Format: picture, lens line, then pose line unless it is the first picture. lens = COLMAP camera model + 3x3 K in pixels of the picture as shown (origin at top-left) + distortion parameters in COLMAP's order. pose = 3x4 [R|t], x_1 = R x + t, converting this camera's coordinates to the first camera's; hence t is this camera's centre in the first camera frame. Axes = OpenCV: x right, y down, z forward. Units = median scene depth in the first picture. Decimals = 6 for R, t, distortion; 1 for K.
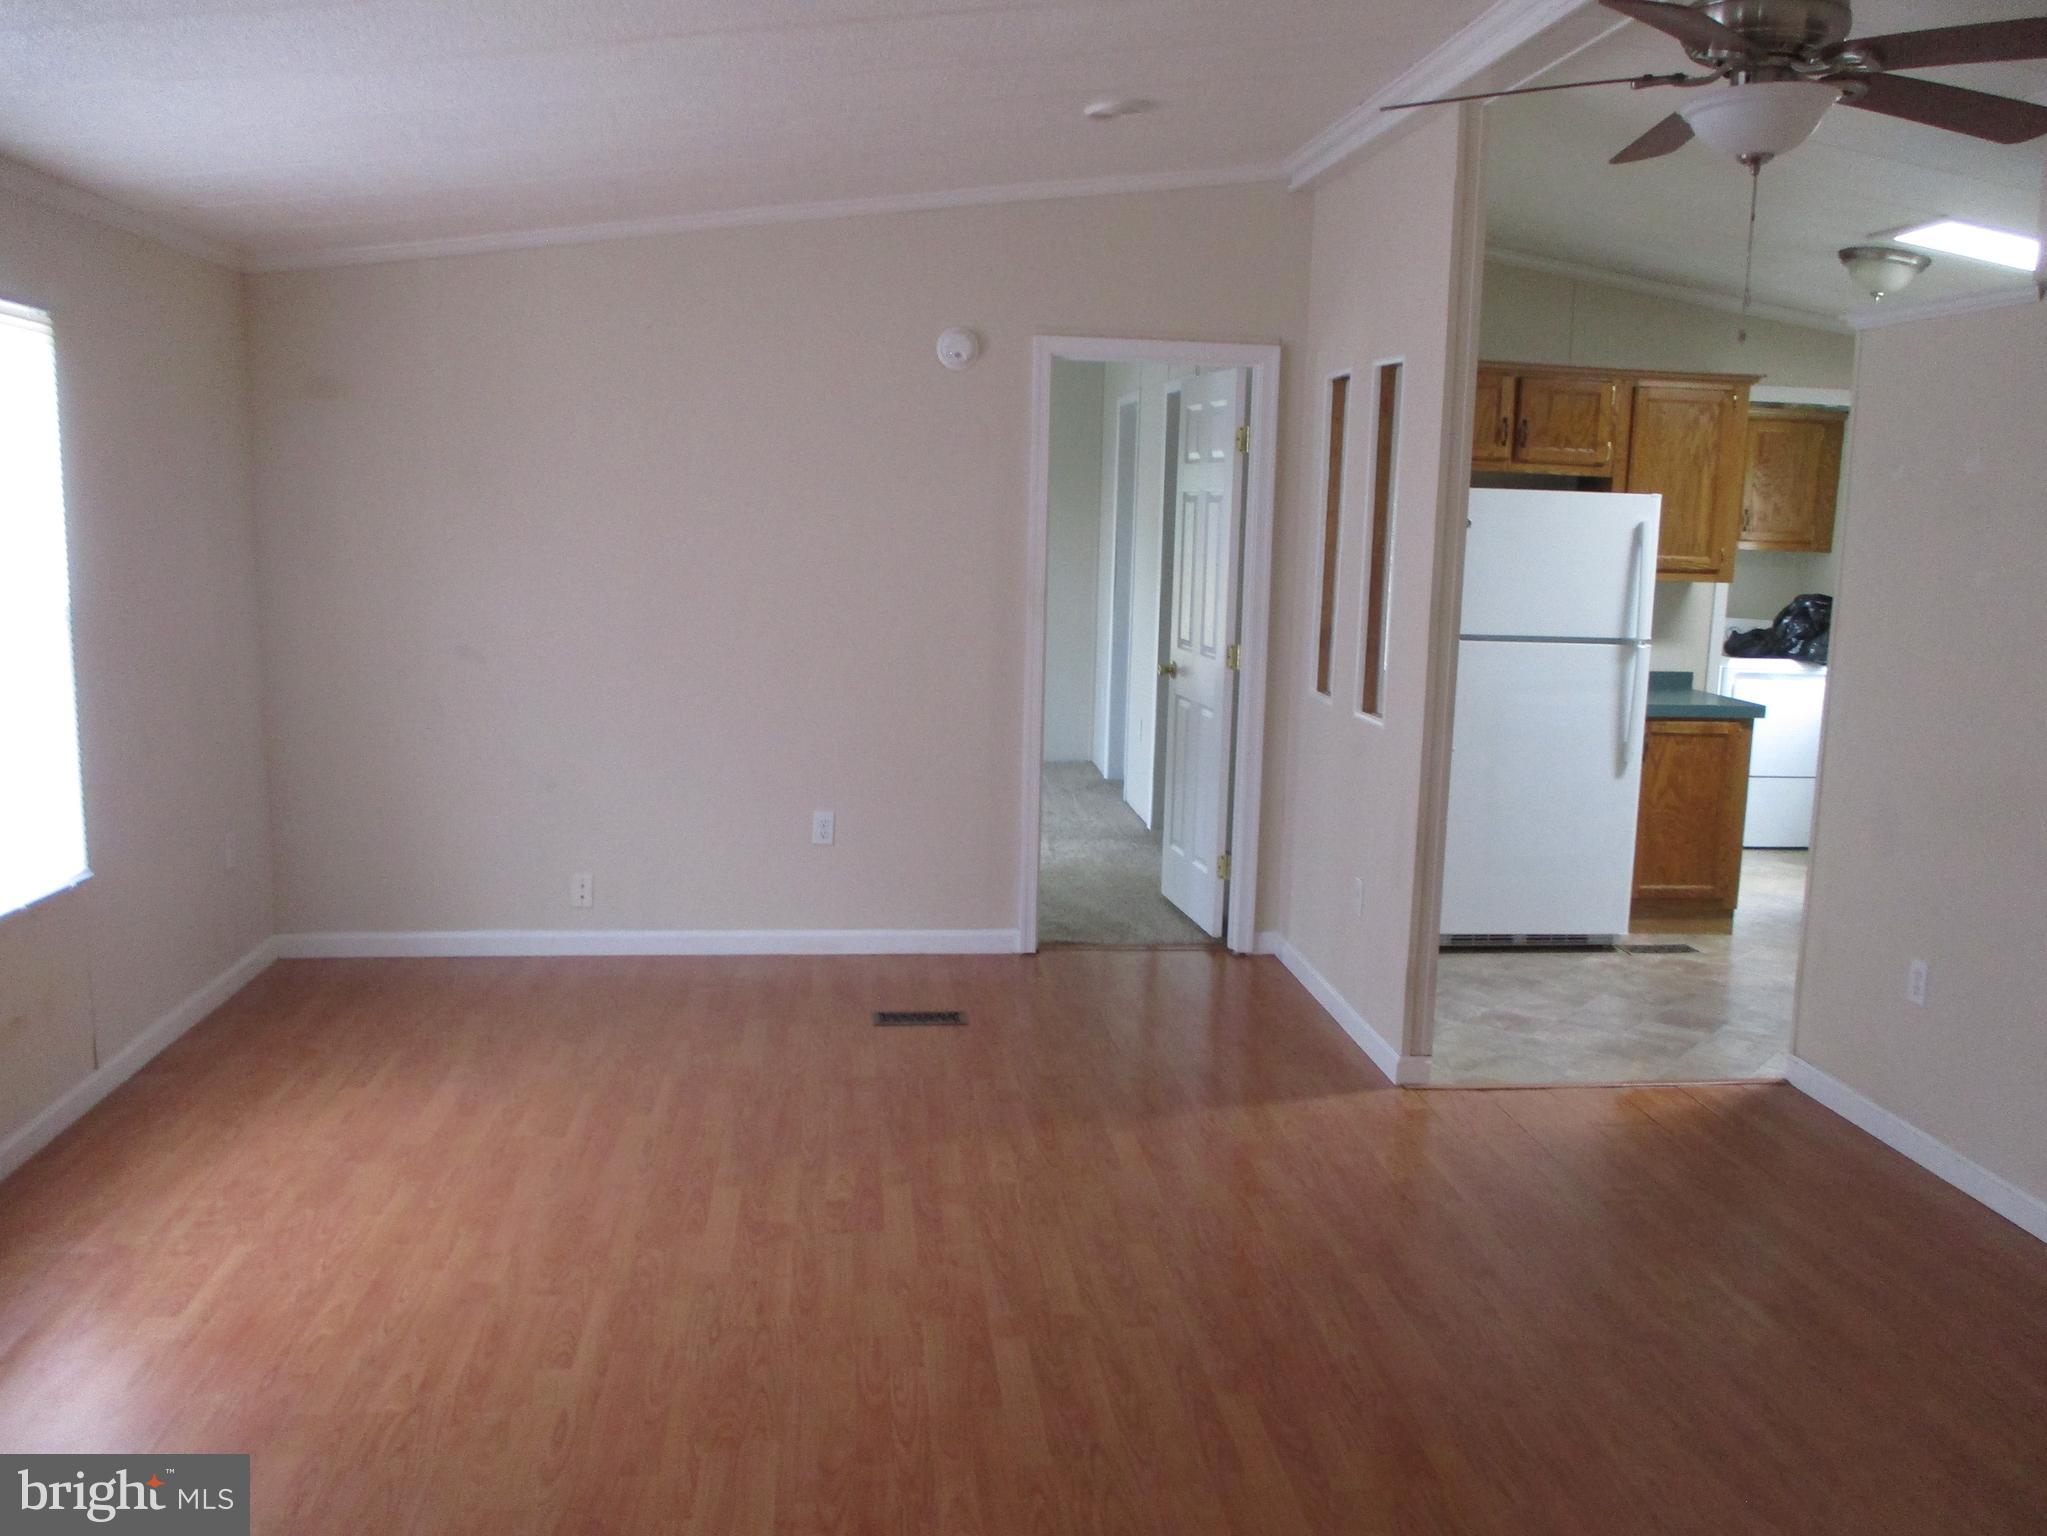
lens RADIAL K [[1691.1, 0, 1094.8], [0, 1691.1, 737.3], [0, 0, 1]] dist [-0.033875, -0.006464]
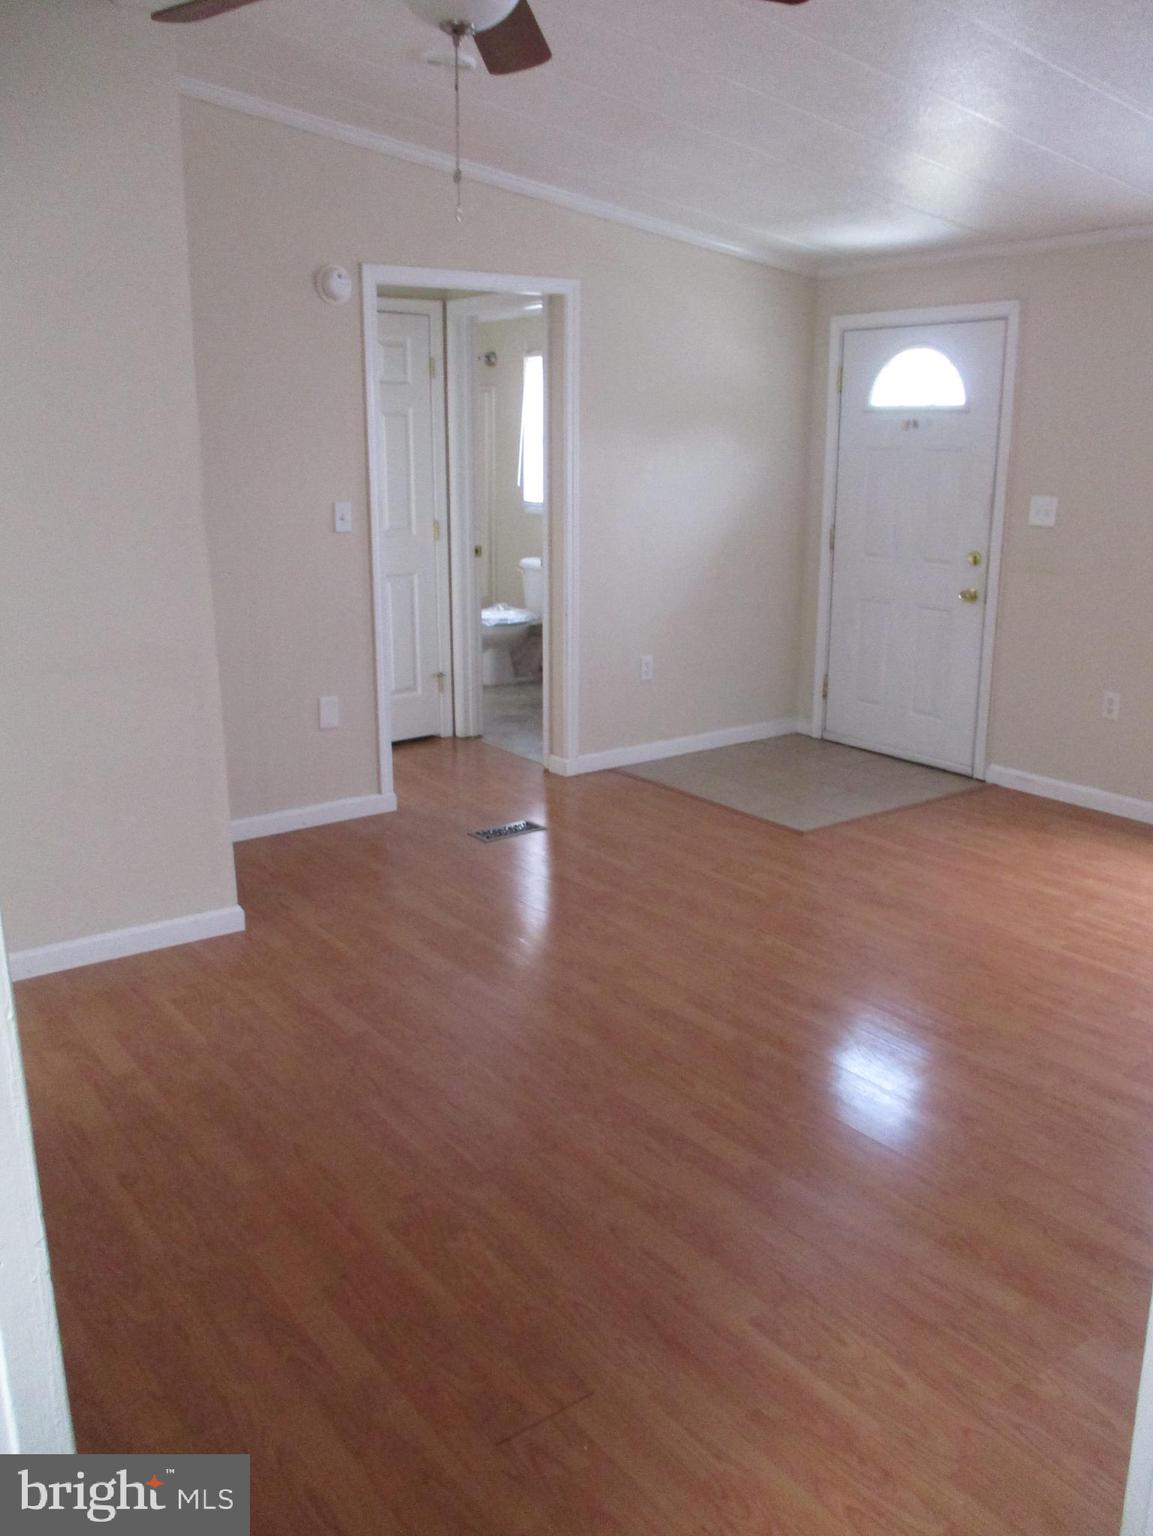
lens RADIAL K [[1269.0, 0, 575.8], [0, 1269.0, 766.6], [0, 0, 1]] dist [-0.033875, -0.006464]
pose [[-0.876574, 0.088370, -0.473084, 0.685411], [-0.101918, 0.926617, 0.361932, -0.193006], [0.470351, 0.365476, -0.803242, 1.725378]]
